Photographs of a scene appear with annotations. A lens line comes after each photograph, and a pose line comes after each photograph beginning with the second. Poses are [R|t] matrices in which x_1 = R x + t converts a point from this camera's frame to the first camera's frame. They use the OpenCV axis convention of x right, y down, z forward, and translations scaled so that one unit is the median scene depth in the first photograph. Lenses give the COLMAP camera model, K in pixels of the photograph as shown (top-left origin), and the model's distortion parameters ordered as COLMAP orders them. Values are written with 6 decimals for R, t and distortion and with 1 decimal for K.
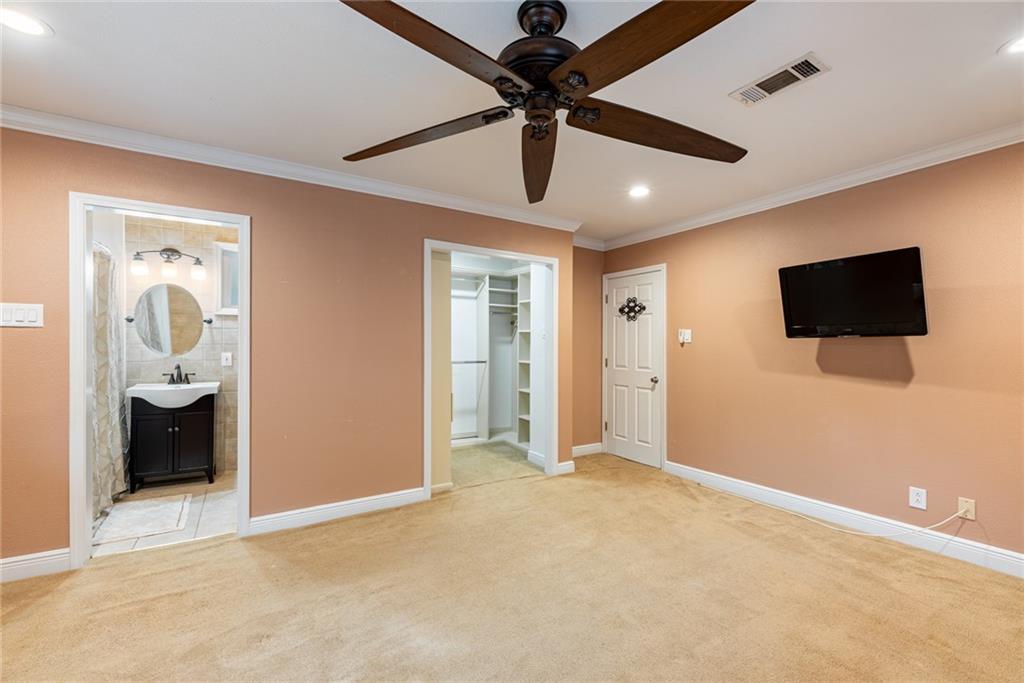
lens RADIAL K [[428.8, 0, 512.0], [0, 428.8, 341.5], [0, 0, 1]] dist [0.003261, 0.000368]
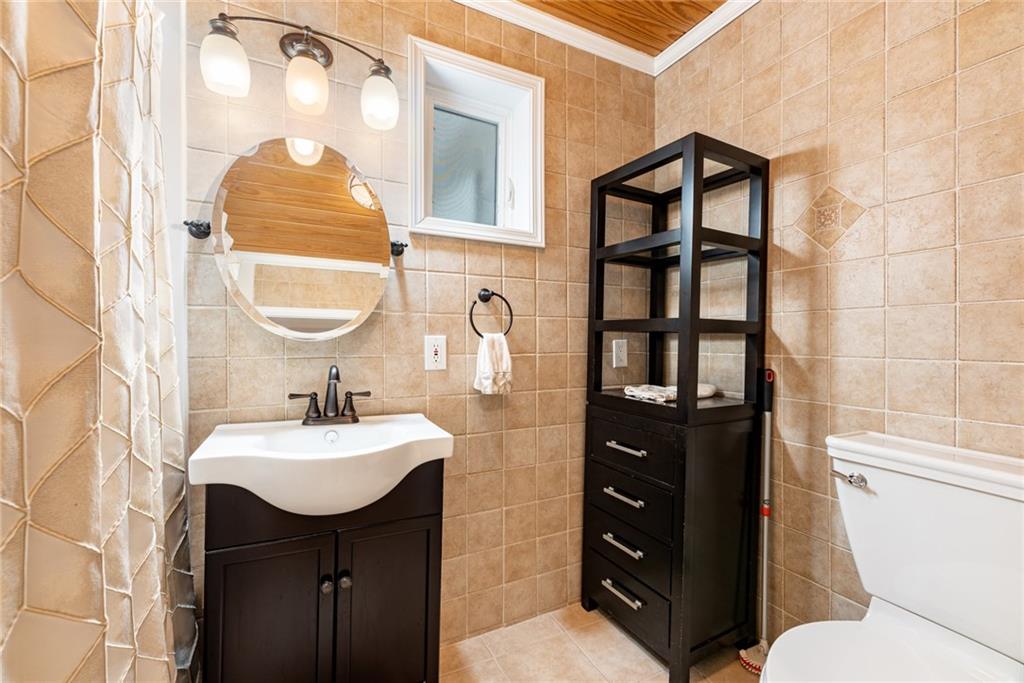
lens RADIAL K [[428.8, 0, 512.0], [0, 428.8, 341.5], [0, 0, 1]] dist [0.003261, 0.000368]
pose [[0.996343, 0.003269, -0.085379, -0.615598], [-0.002686, 0.999972, 0.006940, 0.031662], [0.085400, -0.006685, 0.996324, 0.685751]]
